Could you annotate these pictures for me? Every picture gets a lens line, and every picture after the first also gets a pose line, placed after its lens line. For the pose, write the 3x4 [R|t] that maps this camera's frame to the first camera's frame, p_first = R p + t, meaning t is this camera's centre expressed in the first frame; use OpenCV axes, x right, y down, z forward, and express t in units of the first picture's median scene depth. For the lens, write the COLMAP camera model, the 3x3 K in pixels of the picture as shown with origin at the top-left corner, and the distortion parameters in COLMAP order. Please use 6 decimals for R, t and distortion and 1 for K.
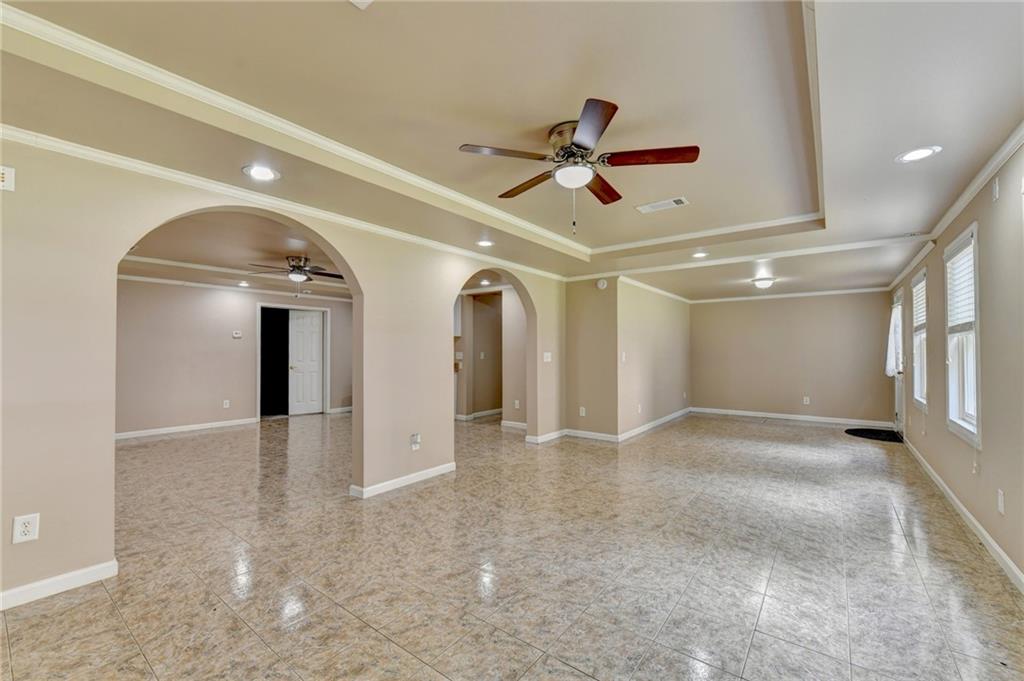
lens RADIAL K [[425.7, 0, 512.0], [0, 425.7, 340.5], [0, 0, 1]] dist [-0.007098, -0.000382]
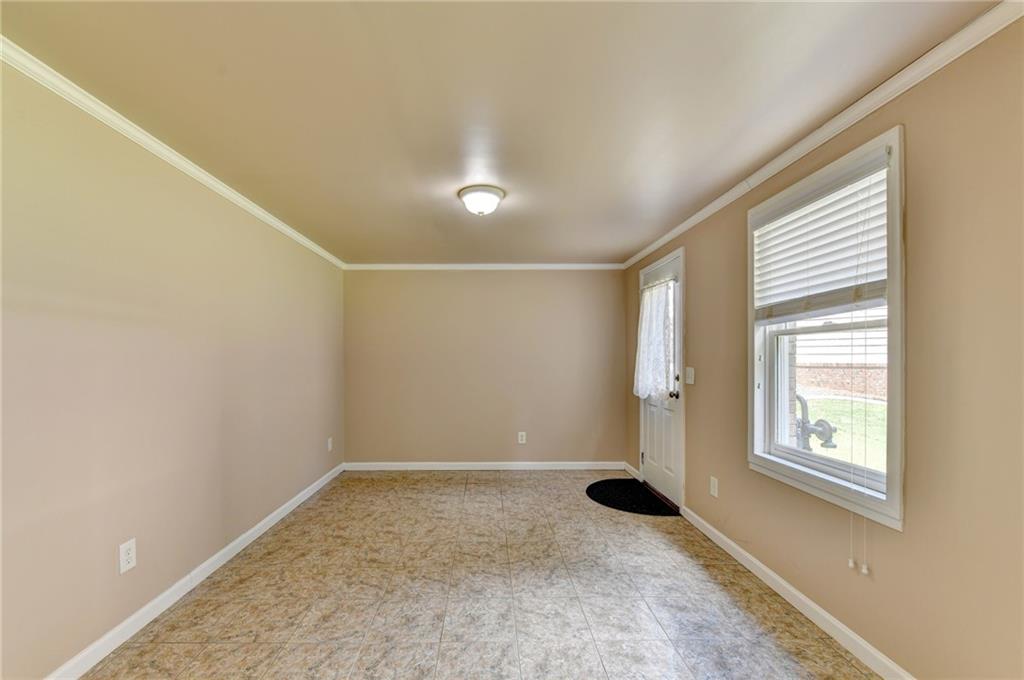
lens RADIAL K [[409.0, 0, 508.0], [0, 409.0, 351.7], [0, 0, 1]] dist [-0.006349, -0.000150]
pose [[0.780233, 0.008857, 0.625426, 0.647816], [-0.014579, 0.999886, 0.004028, 0.028504], [-0.625319, -0.012260, 0.780273, 1.190355]]
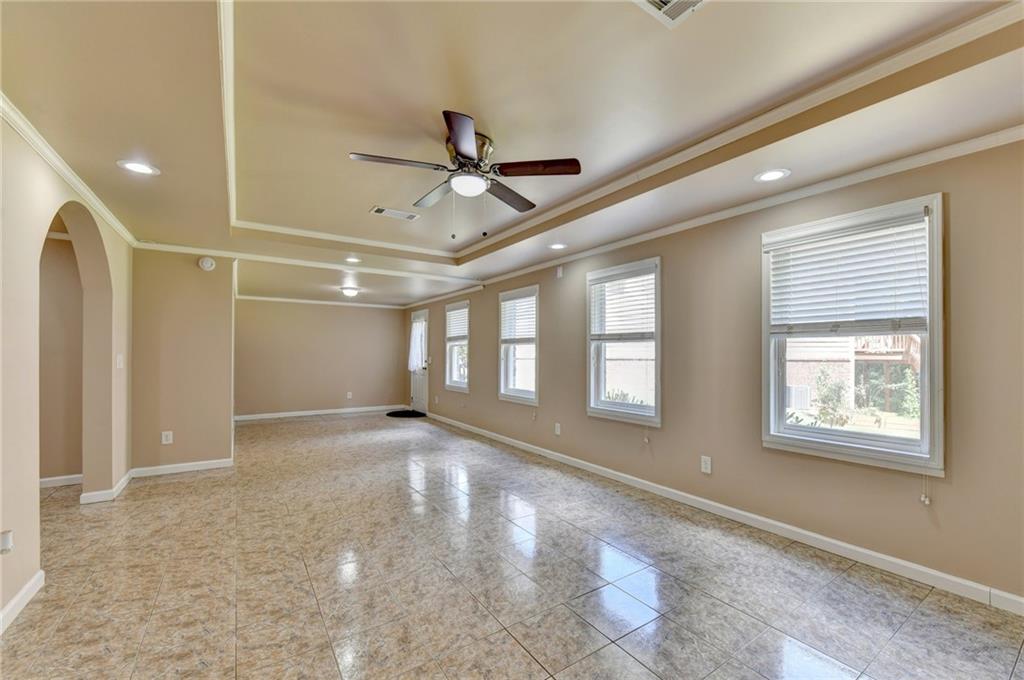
lens RADIAL K [[419.5, 0, 531.4], [0, 419.5, 350.2], [0, 0, 1]] dist [-0.002777, -0.000263]
pose [[0.299755, 0.009064, 0.953973, -0.563761], [-0.026358, 0.999652, -0.001216, 0.011168], [-0.953652, -0.024780, 0.299890, 0.386692]]
